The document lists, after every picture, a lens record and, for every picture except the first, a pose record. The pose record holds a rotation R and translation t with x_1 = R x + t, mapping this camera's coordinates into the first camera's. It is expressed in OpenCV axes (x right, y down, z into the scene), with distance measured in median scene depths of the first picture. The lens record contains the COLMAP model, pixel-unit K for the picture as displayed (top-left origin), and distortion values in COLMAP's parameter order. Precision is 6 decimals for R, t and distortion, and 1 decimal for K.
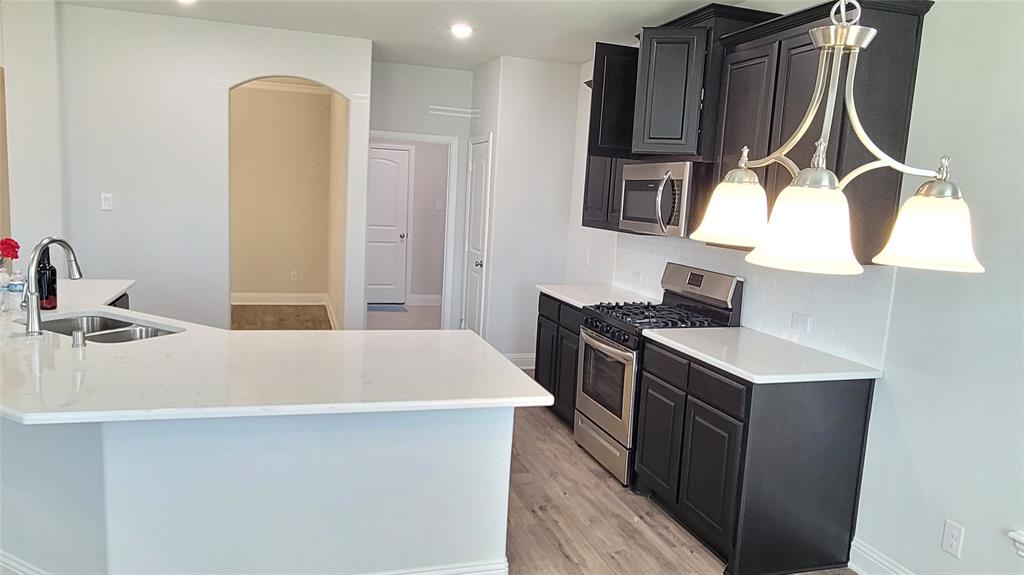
lens RADIAL K [[708.5, 0, 509.7], [0, 708.5, 300.7], [0, 0, 1]] dist [-0.004353, 0.003707]
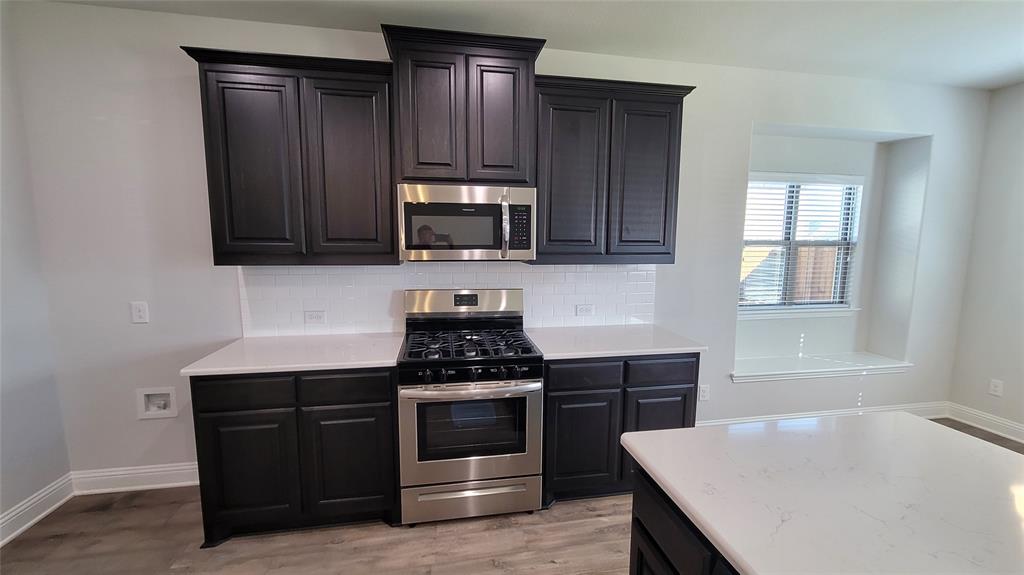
lens RADIAL K [[421.1, 0, 515.4], [0, 421.1, 292.9], [0, 0, 1]] dist [-0.001370, -0.000092]
pose [[0.117051, -0.179513, 0.976767, -0.365722], [0.149137, 0.975552, 0.161418, -0.139972], [-0.981864, 0.126778, 0.140961, 0.901638]]
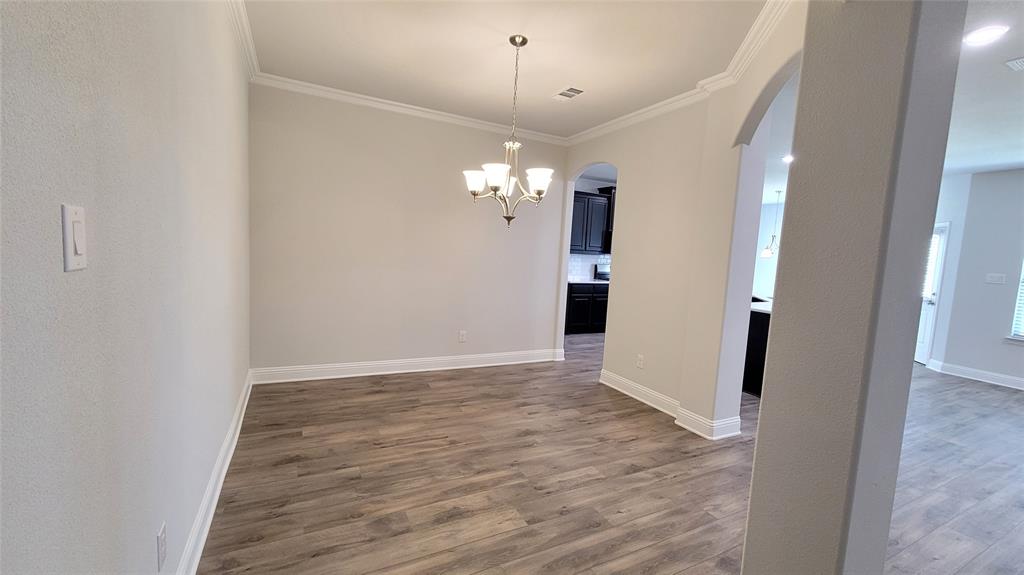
lens RADIAL K [[418.0, 0, 517.2], [0, 418.0, 292.9], [0, 0, 1]] dist [0.000747, 0.000191]
pose [[-0.176059, -0.165108, 0.970434, -1.620648], [0.084541, 0.979655, 0.182014, -0.321261], [-0.980742, 0.114087, -0.158519, 1.868243]]
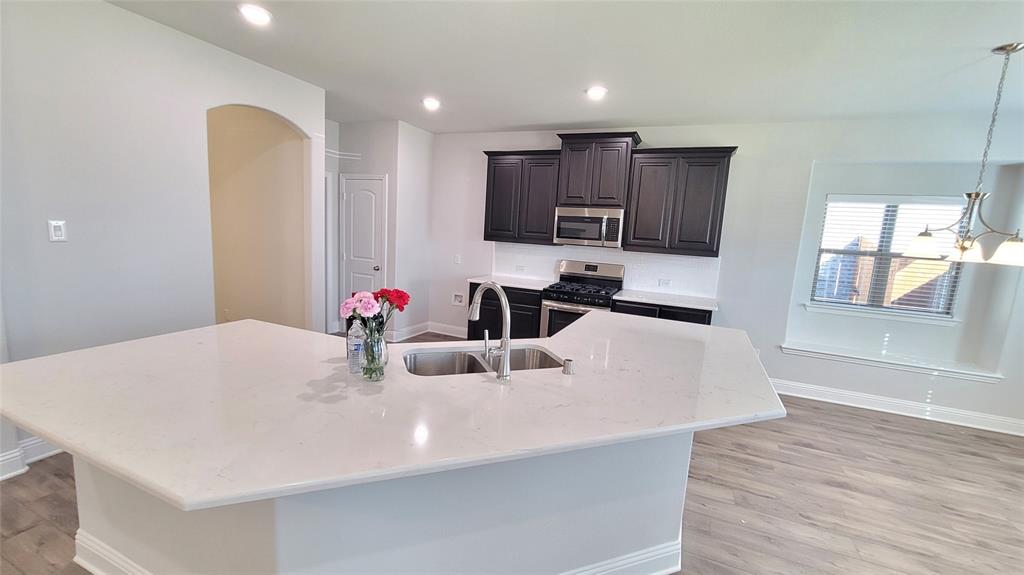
lens RADIAL K [[419.6, 0, 517.3], [0, 419.6, 291.7], [0, 0, 1]] dist [0.001345, 0.000028]
pose [[0.651691, -0.127328, 0.747720, -0.797519], [0.090265, 0.991822, 0.090224, -0.093693], [-0.753094, 0.008694, 0.657856, 0.423836]]
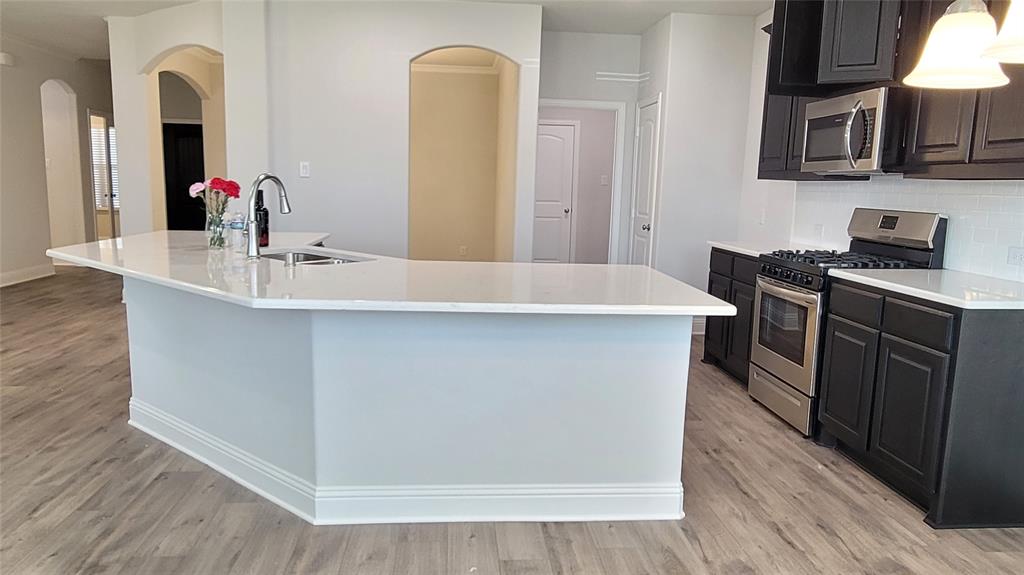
lens RADIAL K [[708.5, 0, 509.7], [0, 708.5, 300.7], [0, 0, 1]] dist [-0.004353, 0.003707]
pose [[0.975261, 0.008255, -0.220901, -0.016306], [-0.007538, 0.999963, 0.004088, 0.078243], [0.220926, -0.002322, 0.975288, -0.009165]]
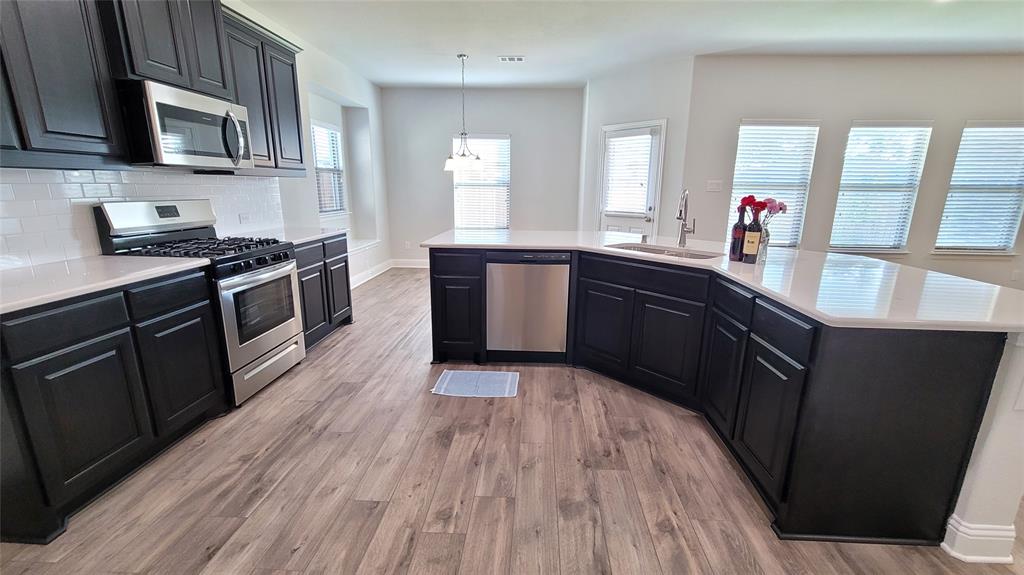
lens RADIAL K [[421.1, 0, 515.4], [0, 421.1, 292.9], [0, 0, 1]] dist [-0.001370, -0.000092]
pose [[-0.934732, -0.150696, 0.321819, -0.460840], [-0.011750, 0.918240, 0.395850, -0.182698], [-0.355160, 0.366232, -0.860079, 1.498735]]
